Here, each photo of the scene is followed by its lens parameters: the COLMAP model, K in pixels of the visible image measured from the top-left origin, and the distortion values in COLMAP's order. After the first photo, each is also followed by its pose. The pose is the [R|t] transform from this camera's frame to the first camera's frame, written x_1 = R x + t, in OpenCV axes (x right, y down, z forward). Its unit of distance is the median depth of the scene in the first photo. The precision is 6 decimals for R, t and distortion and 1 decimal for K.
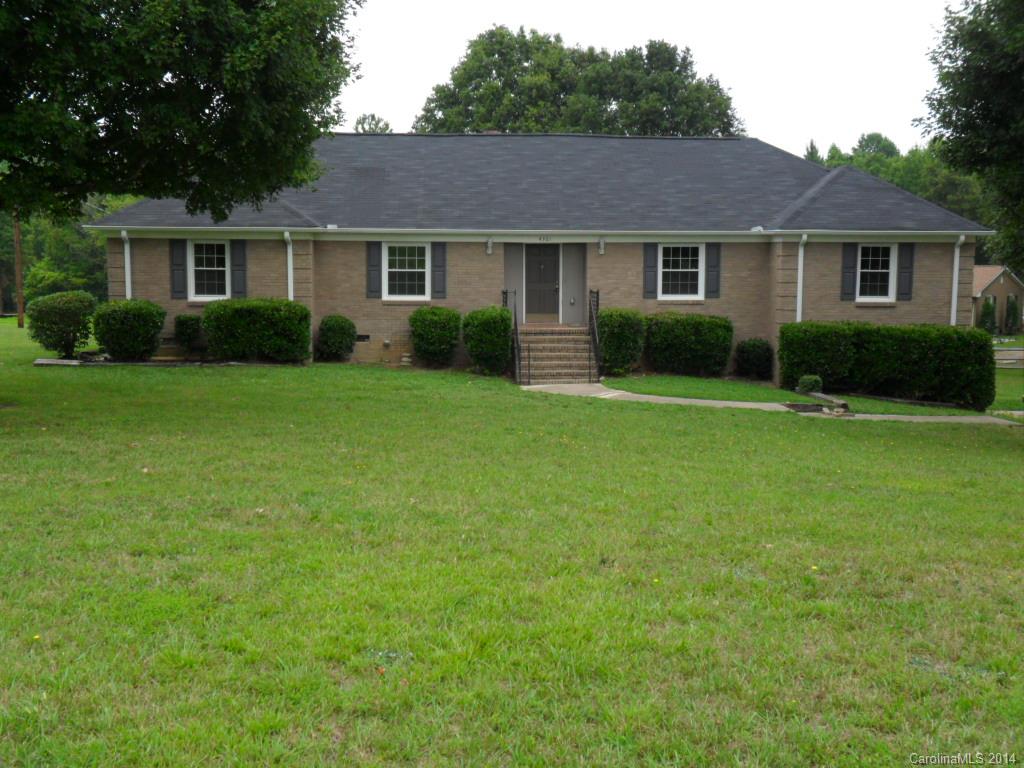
lens RADIAL K [[1090.5, 0, 511.9], [0, 1090.5, 385.7], [0, 0, 1]] dist [0.012061, 0.000000]
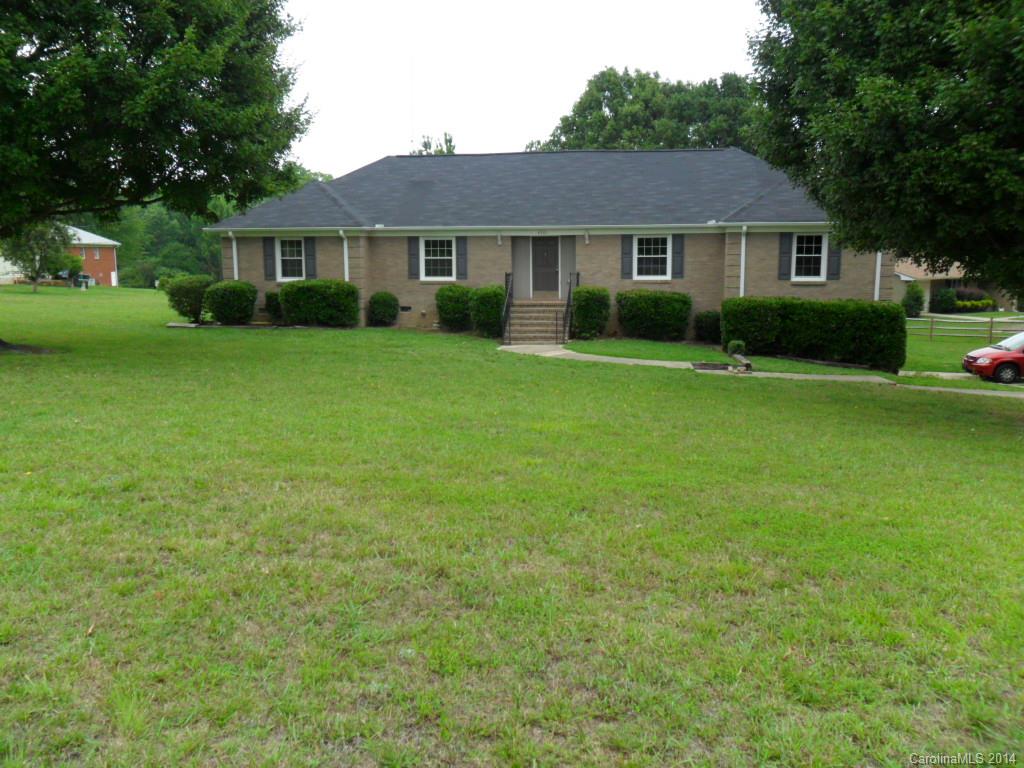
lens RADIAL K [[819.1, 0, 512.0], [0, 819.1, 382.9], [0, 0, 1]] dist [-0.012129, 0.014638]
pose [[0.979201, 0.022137, -0.201682, 0.197049], [-0.012967, 0.998826, 0.046676, -0.001221], [0.202479, -0.043090, 0.978338, 0.032848]]
